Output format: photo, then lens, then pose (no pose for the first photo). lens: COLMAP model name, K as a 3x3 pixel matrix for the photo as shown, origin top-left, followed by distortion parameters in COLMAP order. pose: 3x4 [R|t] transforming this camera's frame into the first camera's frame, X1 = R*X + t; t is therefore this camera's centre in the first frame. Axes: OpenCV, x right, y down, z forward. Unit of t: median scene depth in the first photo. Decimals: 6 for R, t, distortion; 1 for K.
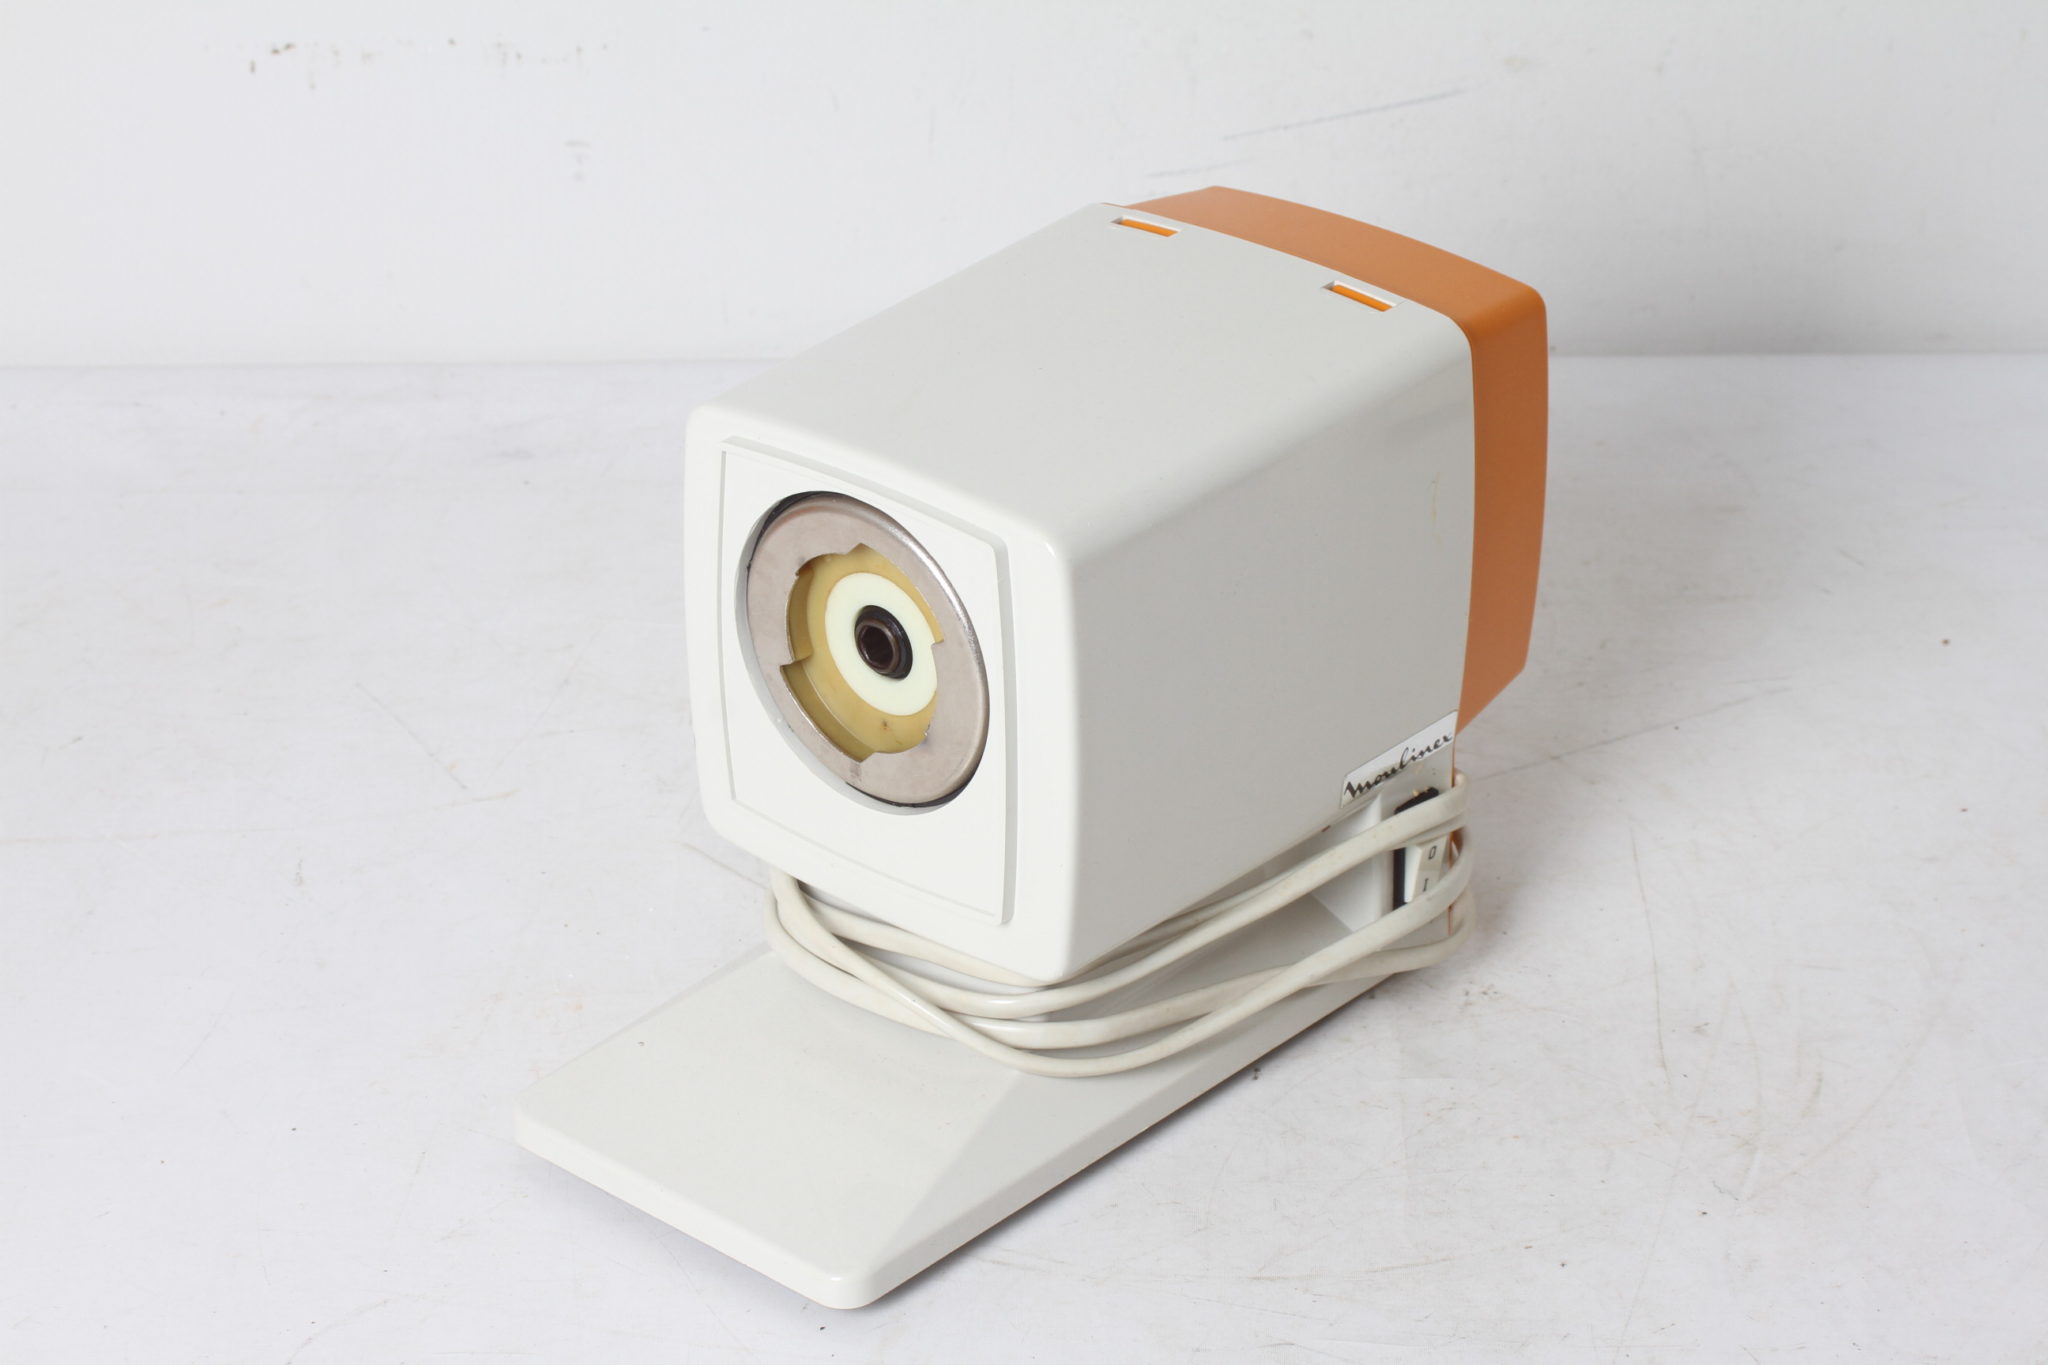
lens RADIAL K [[4759.9, 0, 1024.0], [0, 4759.9, 682.5], [0, 0, 1]] dist [0.033661, 0.366822]
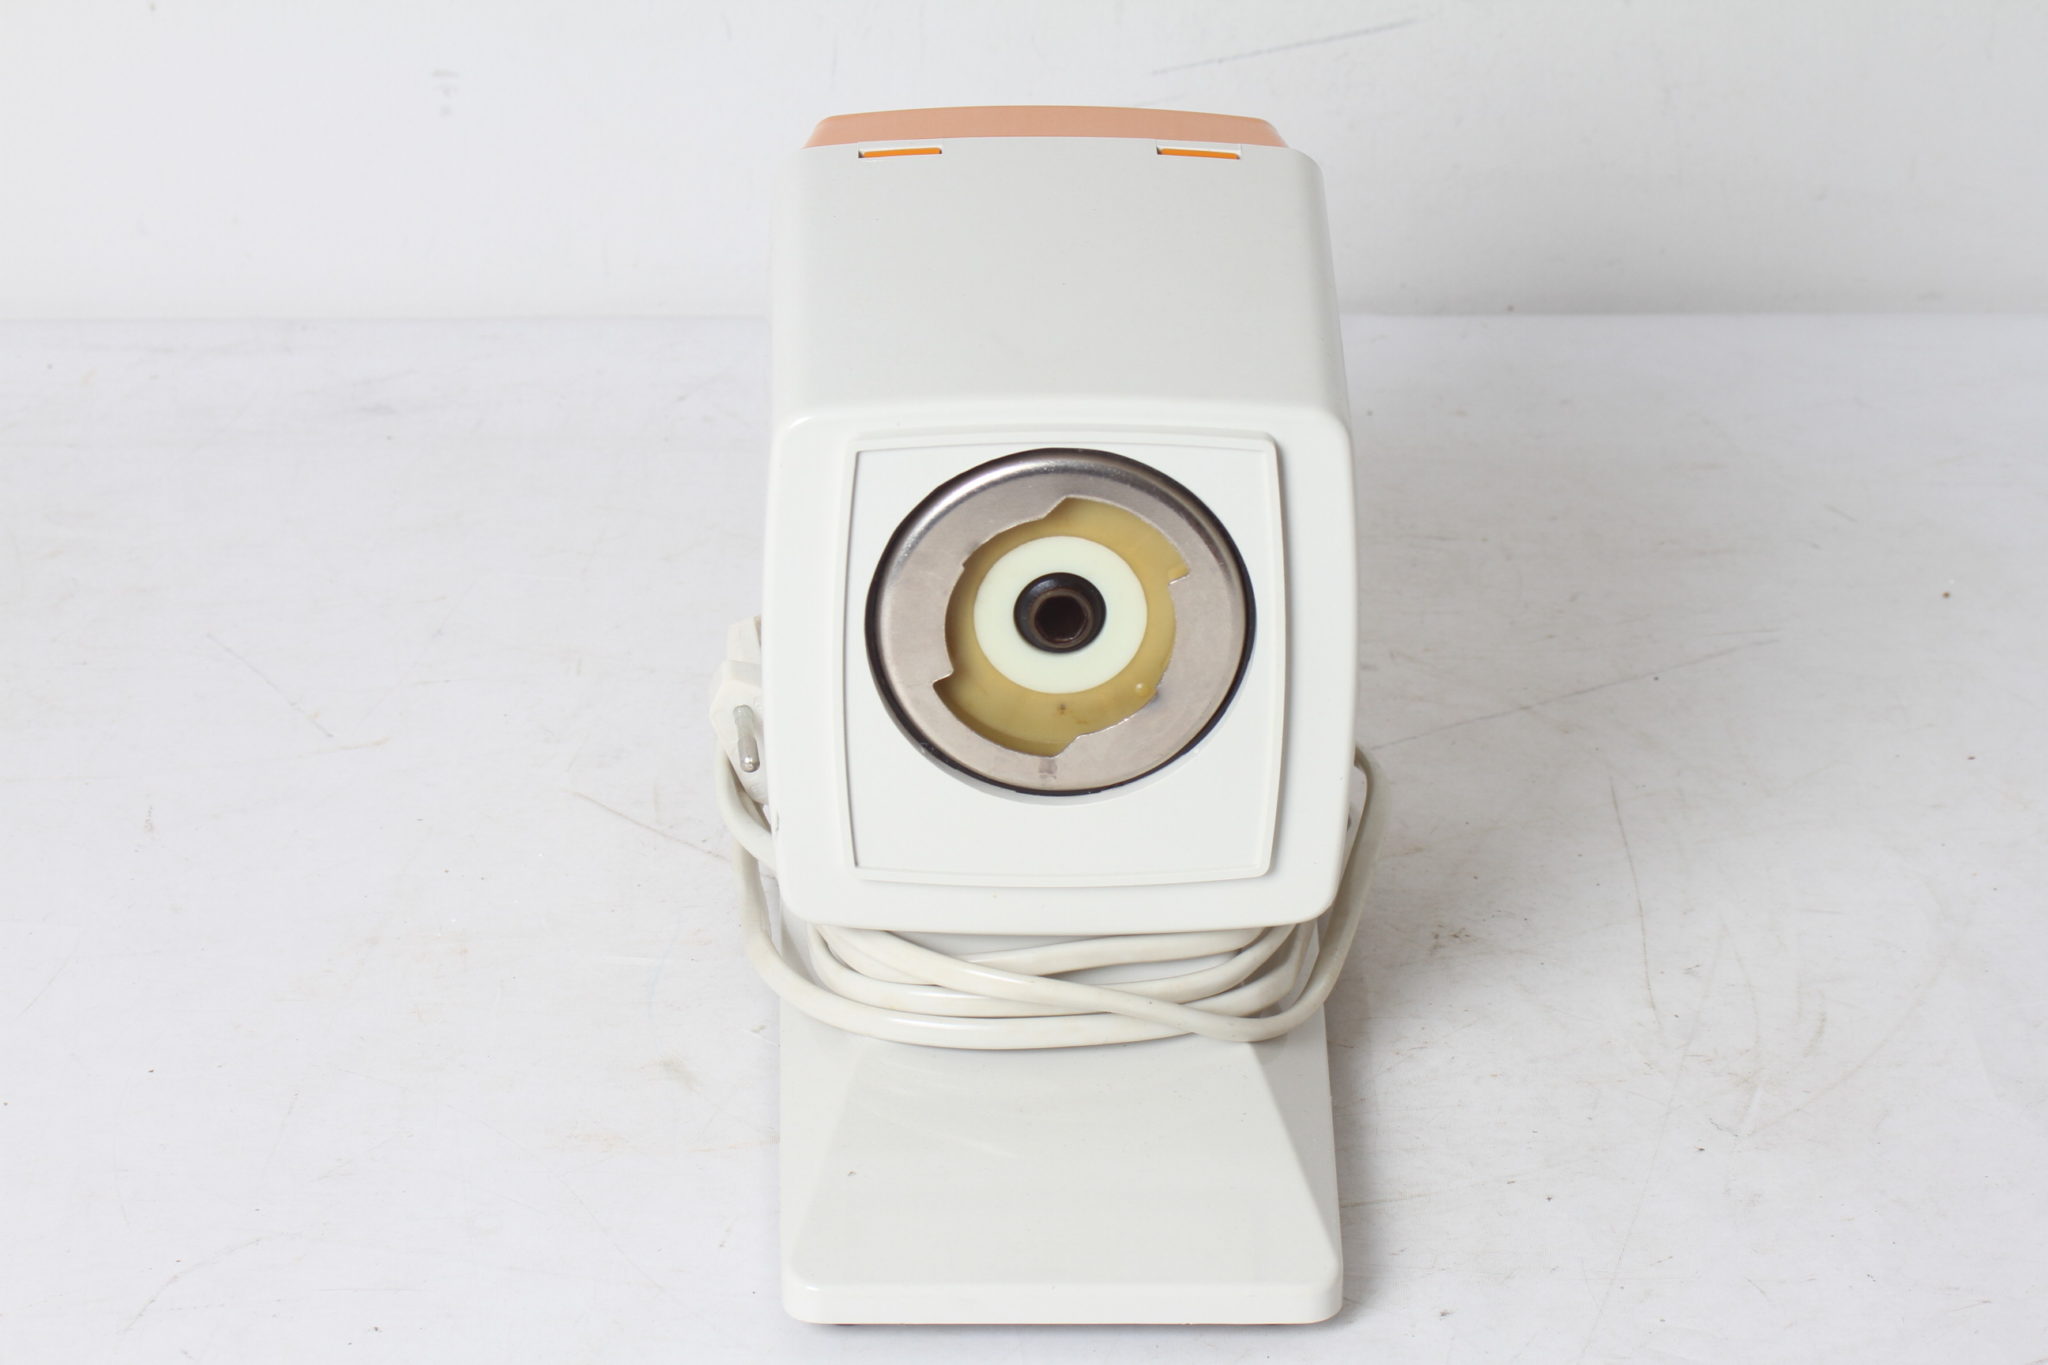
lens RADIAL K [[5371.5, 0, 1024.0], [0, 5371.5, 682.5], [0, 0, 1]] dist [0.111113, 0.276609]
pose [[0.999508, 0.001276, 0.031331, -0.018624], [0.000376, 0.998612, -0.052672, 0.070869], [-0.031354, 0.052658, 0.998120, -0.031890]]
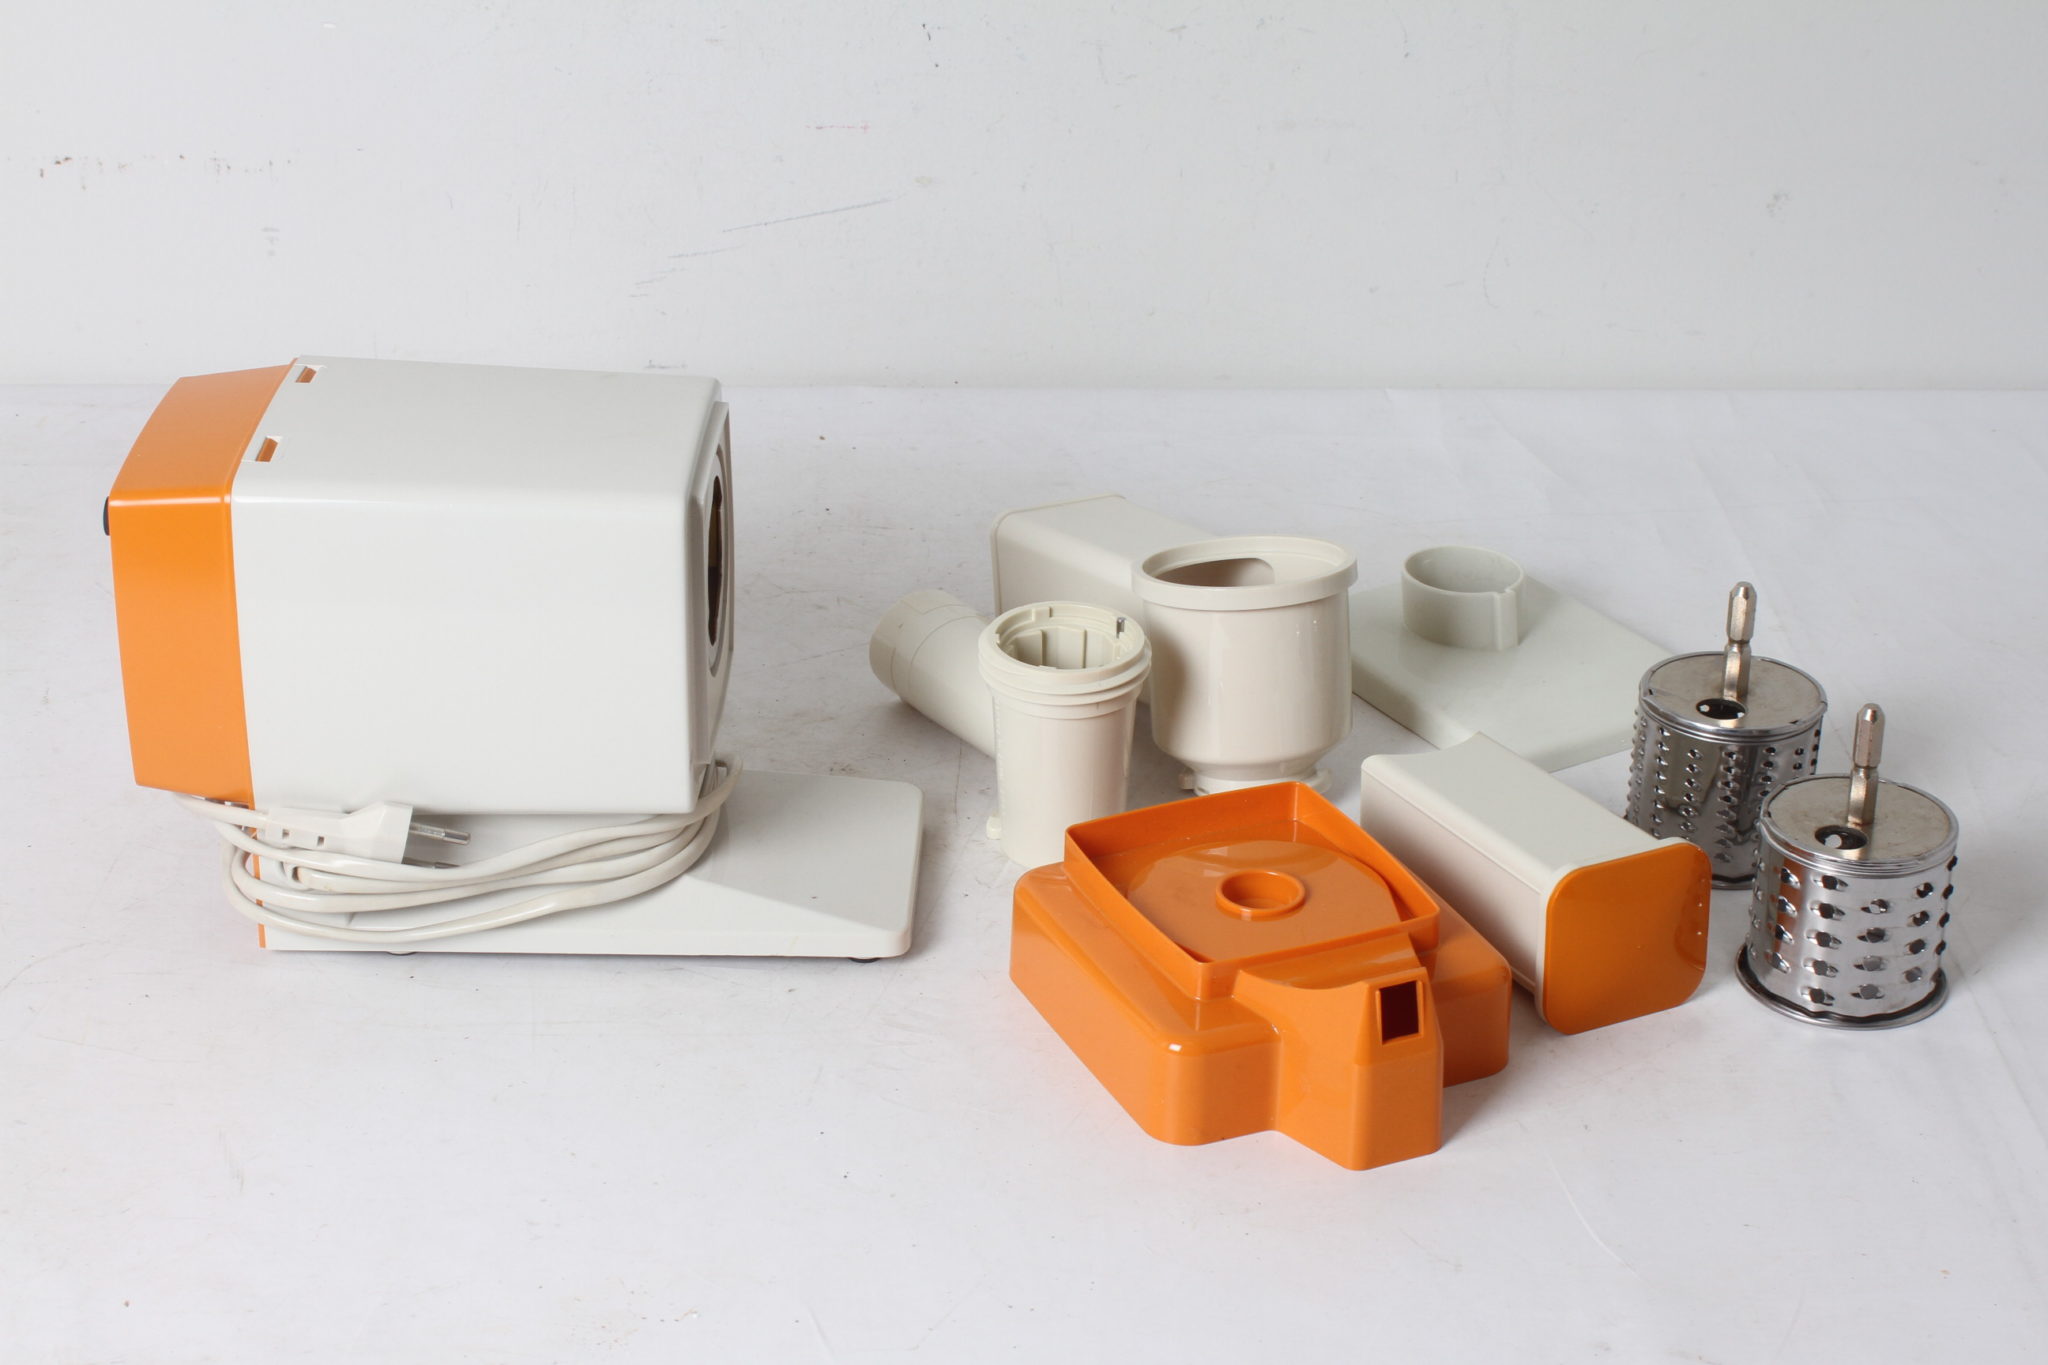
lens RADIAL K [[4007.8, 0, 1024.0], [0, 4007.8, 682.5], [0, 0, 1]] dist [0.012207, -0.107043]
pose [[0.998730, 0.005849, 0.050043, 0.089988], [-0.003630, 0.999011, -0.044322, 0.092982], [-0.050253, 0.044084, 0.997763, -0.255364]]
